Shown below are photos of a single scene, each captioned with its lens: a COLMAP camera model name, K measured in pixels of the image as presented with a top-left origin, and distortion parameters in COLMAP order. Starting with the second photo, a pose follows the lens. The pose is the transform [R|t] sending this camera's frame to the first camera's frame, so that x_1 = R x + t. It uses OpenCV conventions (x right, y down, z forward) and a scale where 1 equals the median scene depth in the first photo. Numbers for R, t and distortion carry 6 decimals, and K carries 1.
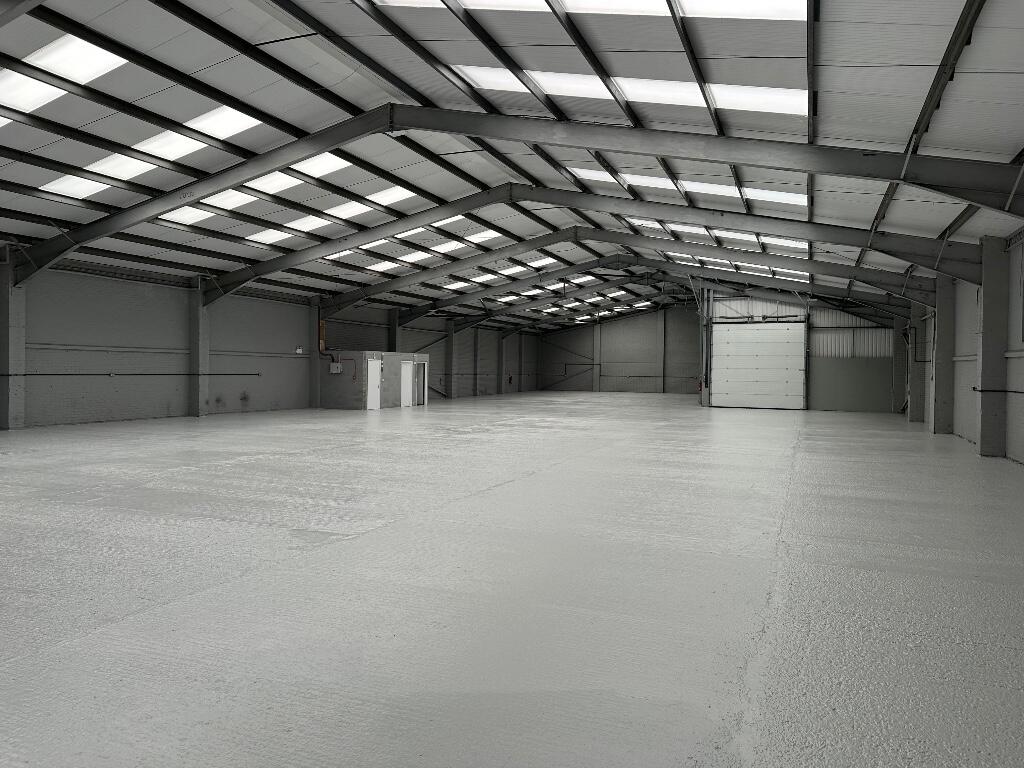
lens RADIAL K [[706.8, 0, 512.0], [0, 706.8, 384.0], [0, 0, 1]] dist [0.095324, -0.000646]
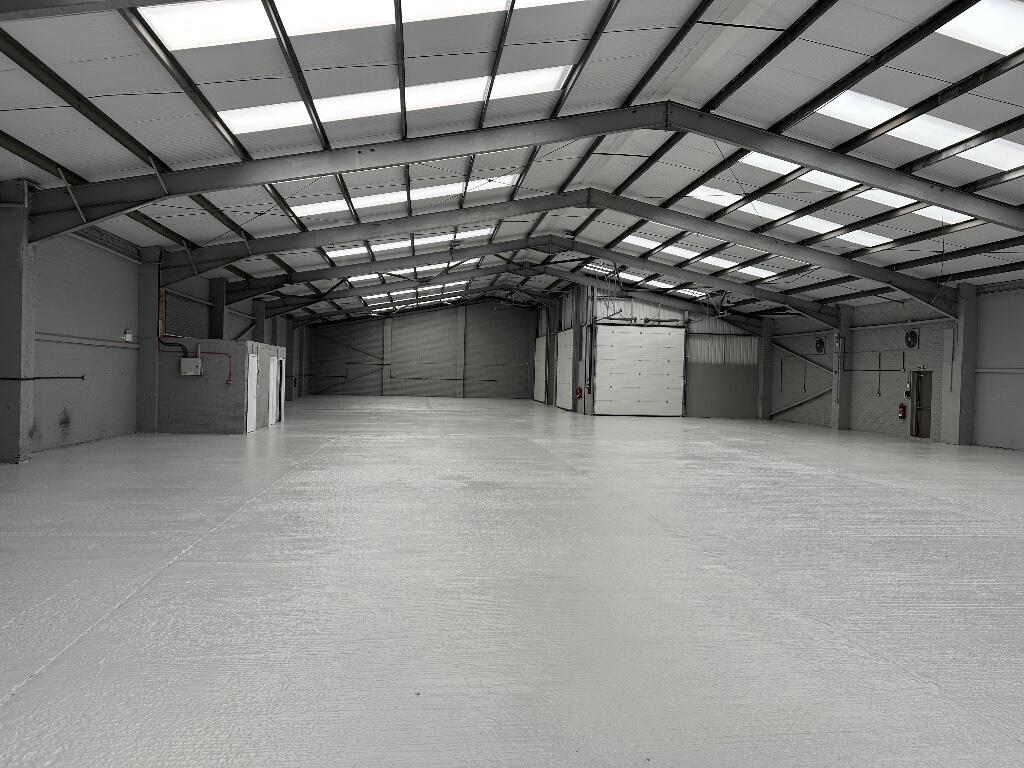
lens RADIAL K [[706.8, 0, 512.0], [0, 706.8, 384.0], [0, 0, 1]] dist [0.095324, -0.000646]
pose [[0.857537, 0.003784, 0.514409, -0.289598], [-0.005087, 0.999986, 0.001124, -0.008496], [-0.514398, -0.003581, 0.857544, 0.279815]]
